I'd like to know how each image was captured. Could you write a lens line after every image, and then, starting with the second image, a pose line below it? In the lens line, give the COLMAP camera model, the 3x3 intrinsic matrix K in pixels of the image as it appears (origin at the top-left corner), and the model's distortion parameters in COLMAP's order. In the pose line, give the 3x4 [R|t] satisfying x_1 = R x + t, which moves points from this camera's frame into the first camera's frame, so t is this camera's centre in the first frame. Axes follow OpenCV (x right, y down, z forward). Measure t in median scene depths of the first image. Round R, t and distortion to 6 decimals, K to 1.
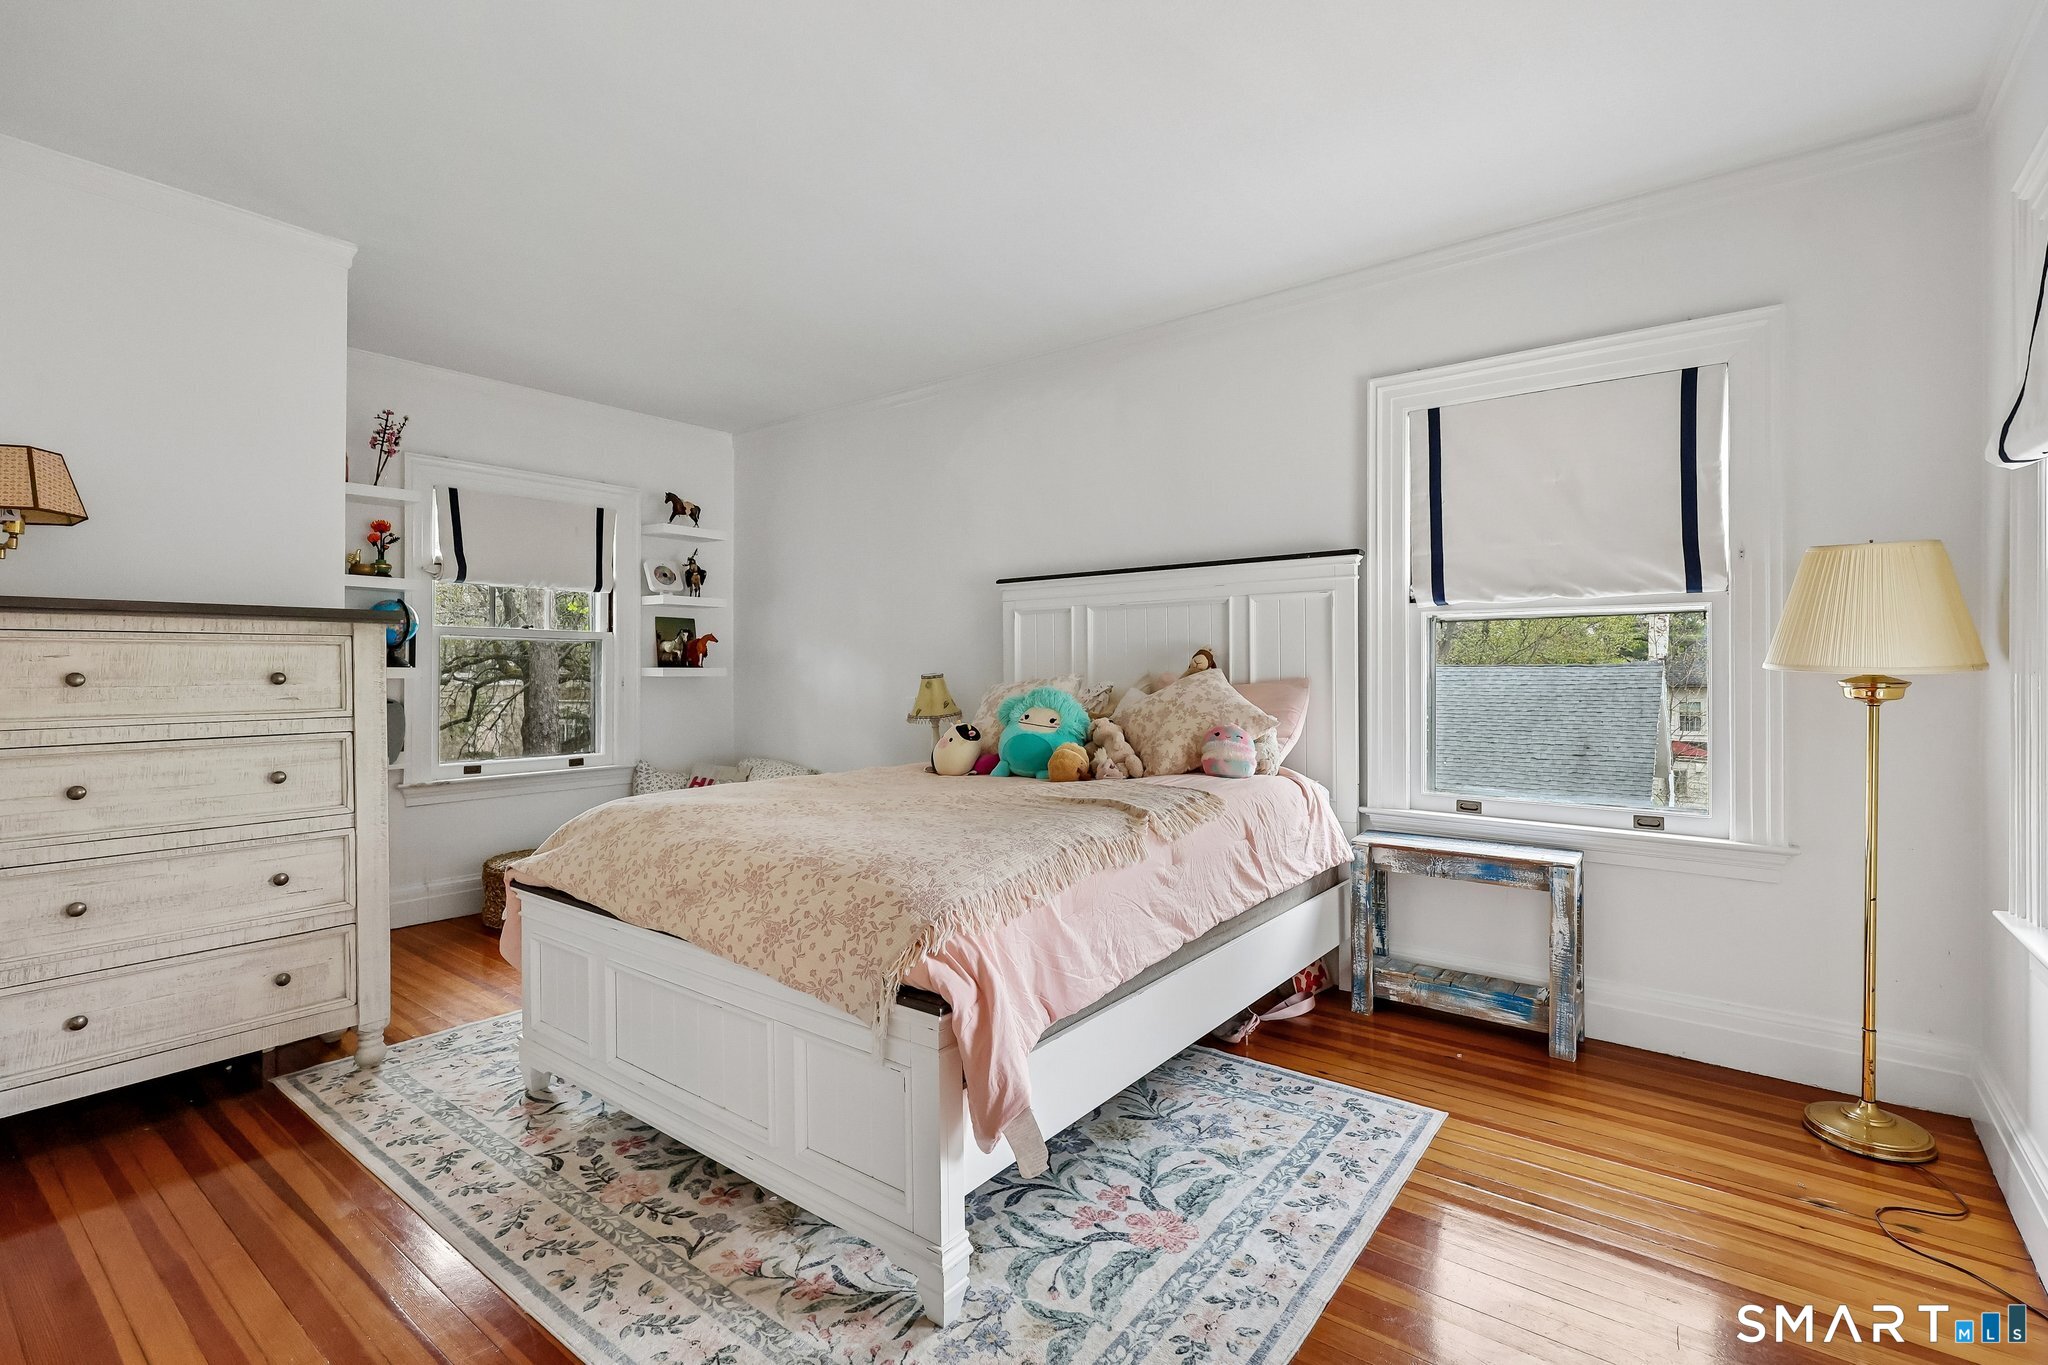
lens RADIAL K [[935.4, 0, 1019.1], [0, 935.4, 678.9], [0, 0, 1]] dist [0.001740, 0.000313]
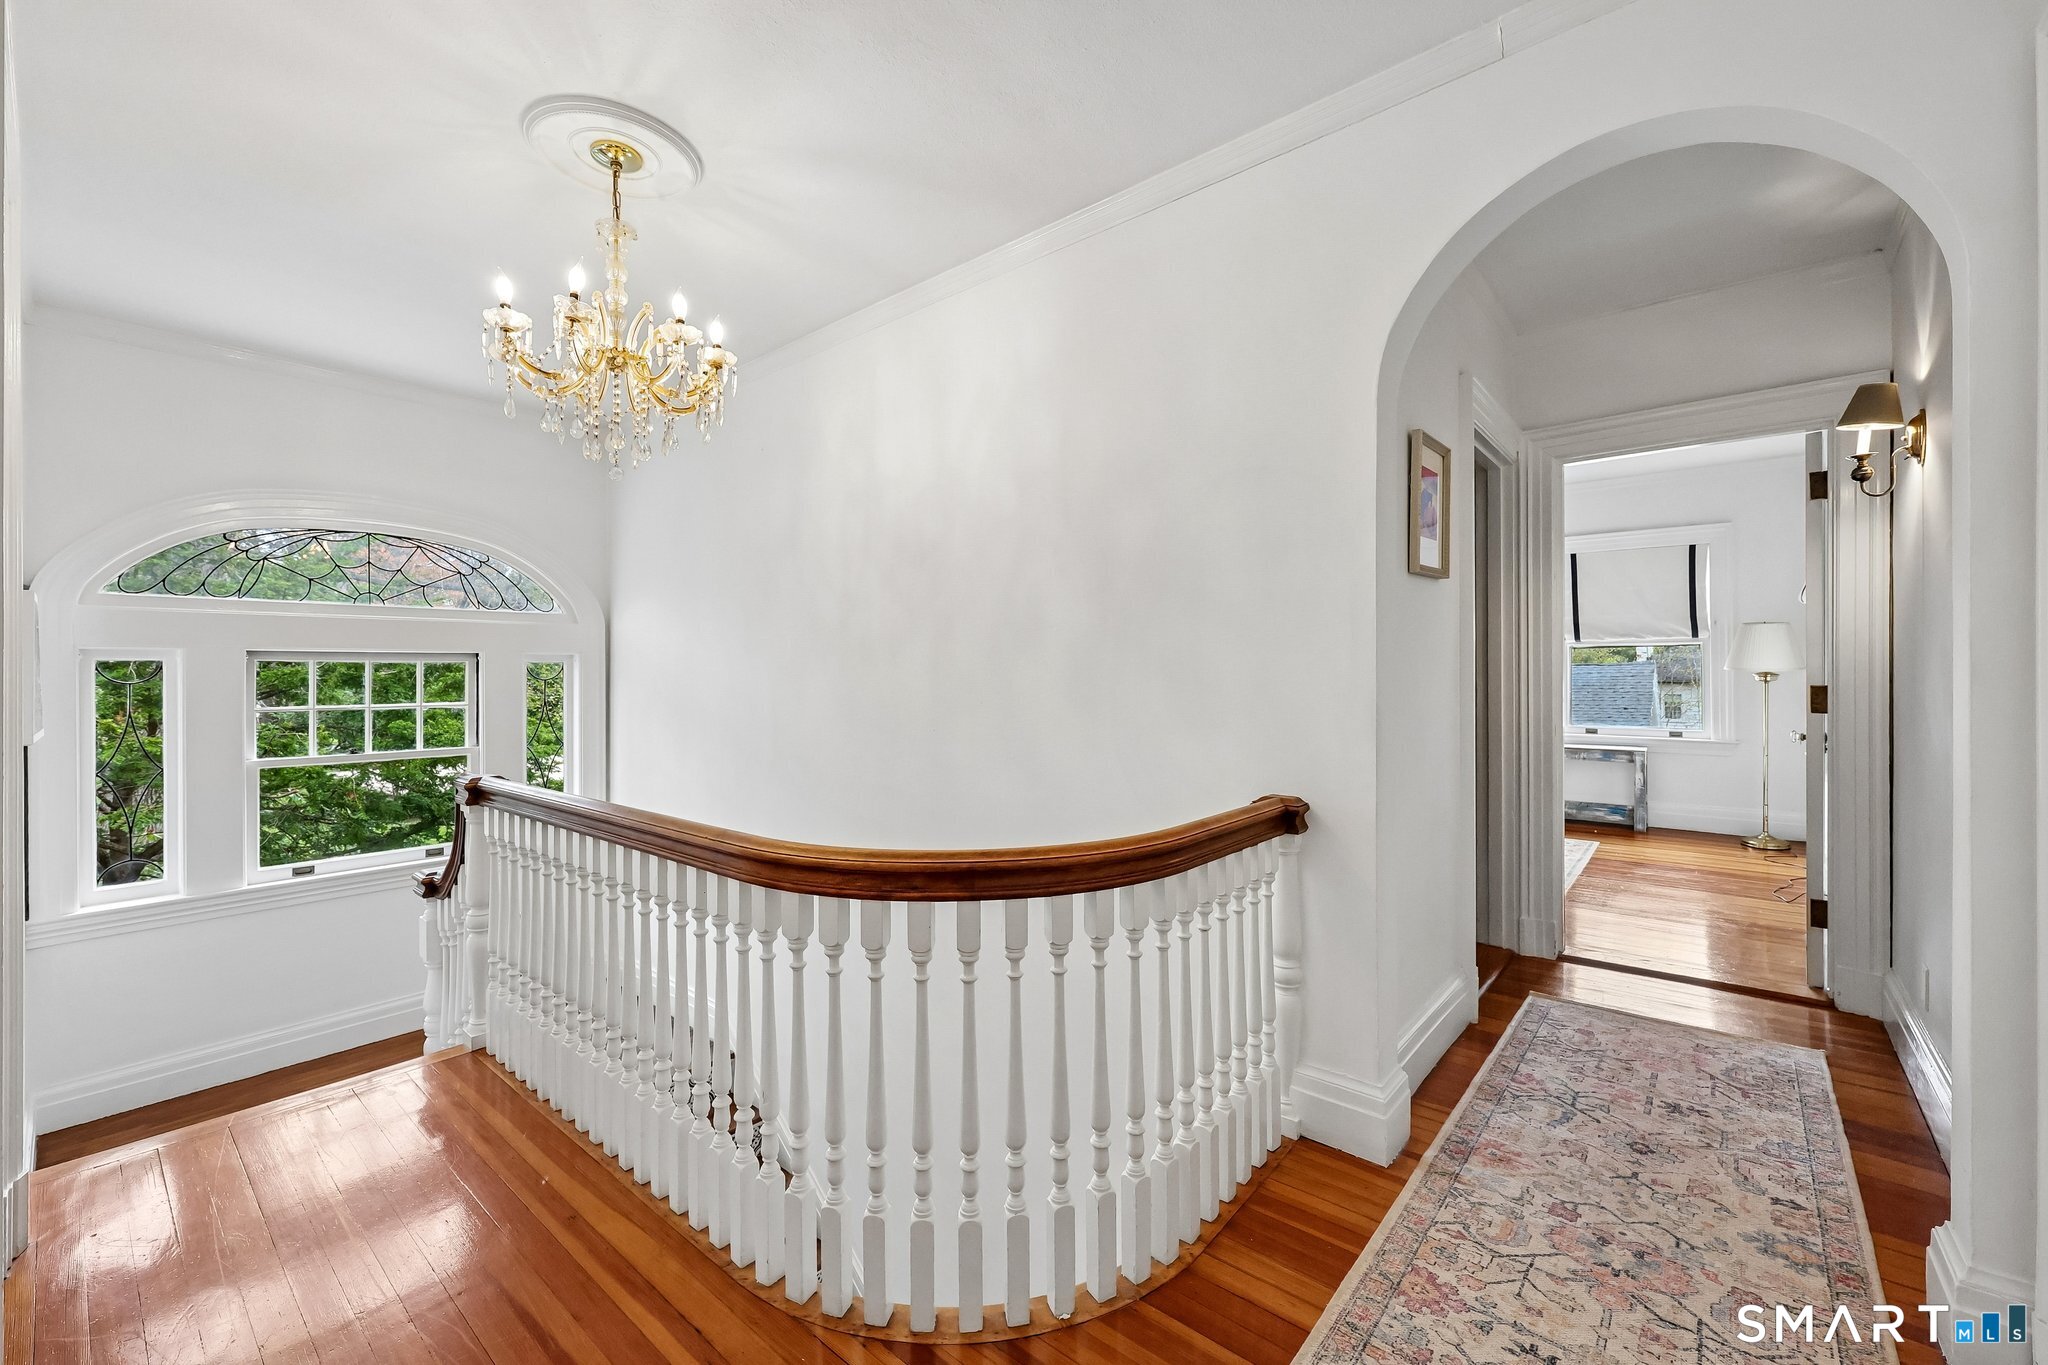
lens RADIAL K [[824.2, 0, 1031.6], [0, 824.2, 677.5], [0, 0, 1]] dist [-0.002056, 0.001419]
pose [[0.999272, -0.005949, -0.037688, -0.887195], [0.005874, 0.999981, -0.002096, 0.004404], [0.037700, 0.001873, 0.999287, -1.157761]]
